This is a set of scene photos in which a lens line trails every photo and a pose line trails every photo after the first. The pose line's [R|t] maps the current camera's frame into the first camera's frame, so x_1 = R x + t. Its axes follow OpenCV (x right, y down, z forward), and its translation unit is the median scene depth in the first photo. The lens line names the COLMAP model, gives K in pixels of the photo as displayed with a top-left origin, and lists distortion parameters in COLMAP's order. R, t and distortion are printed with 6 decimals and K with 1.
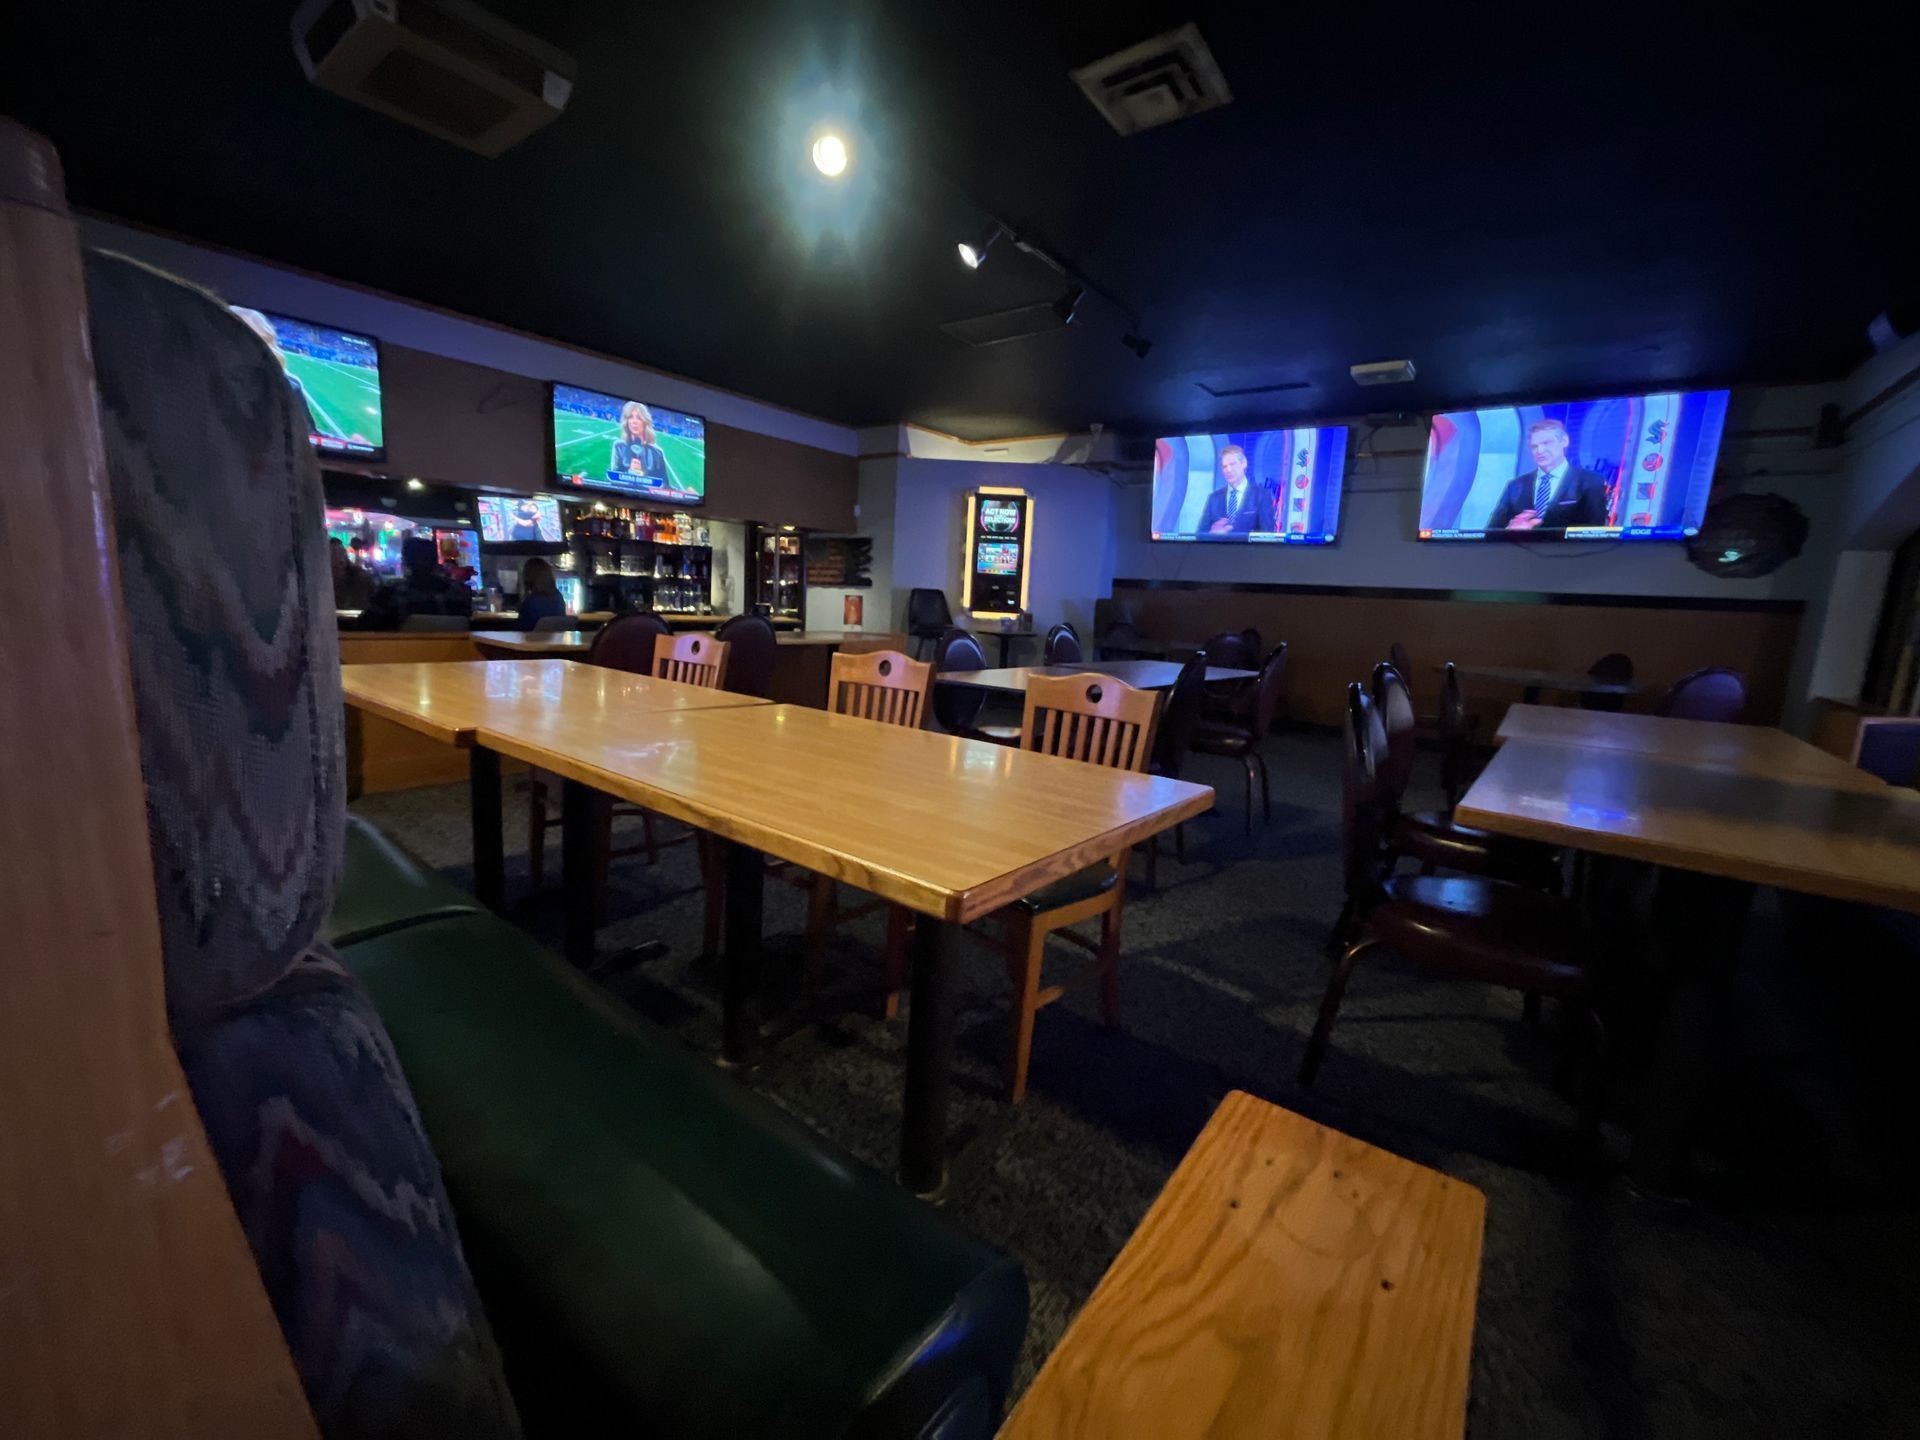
lens RADIAL K [[782.5, 0, 967.0], [0, 782.5, 722.1], [0, 0, 1]] dist [0.003860, 0.000166]
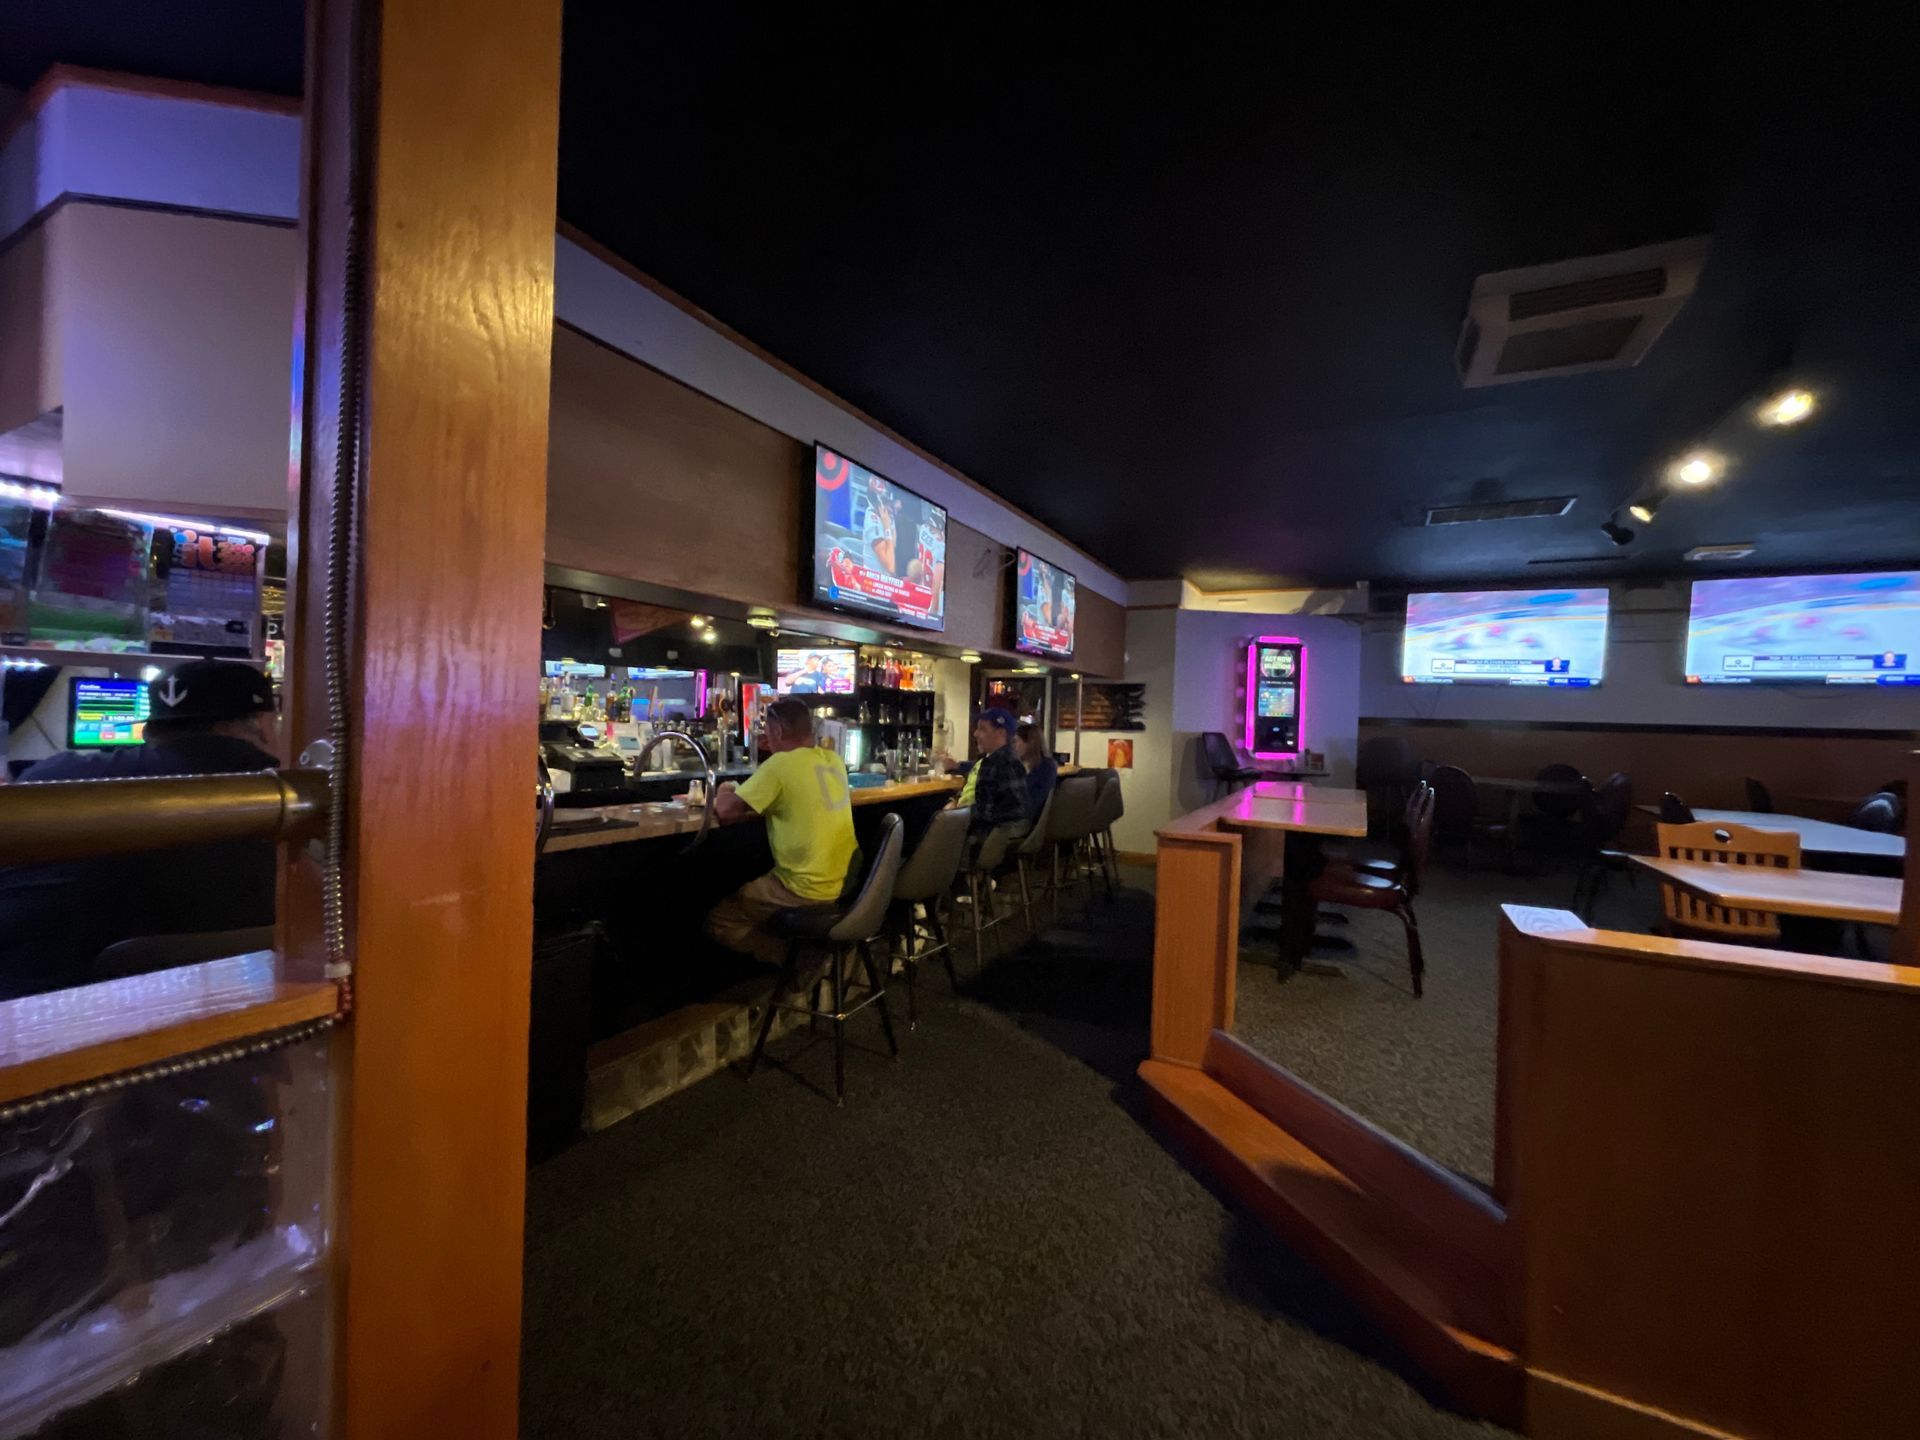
lens RADIAL K [[782.5, 0, 959.6], [0, 782.5, 710.9], [0, 0, 1]] dist [0.003860, 0.000166]
pose [[0.984746, -0.020592, 0.172776, -0.556516], [0.048165, 0.986431, -0.156953, -0.052783], [-0.167199, 0.162881, 0.972376, 0.051570]]
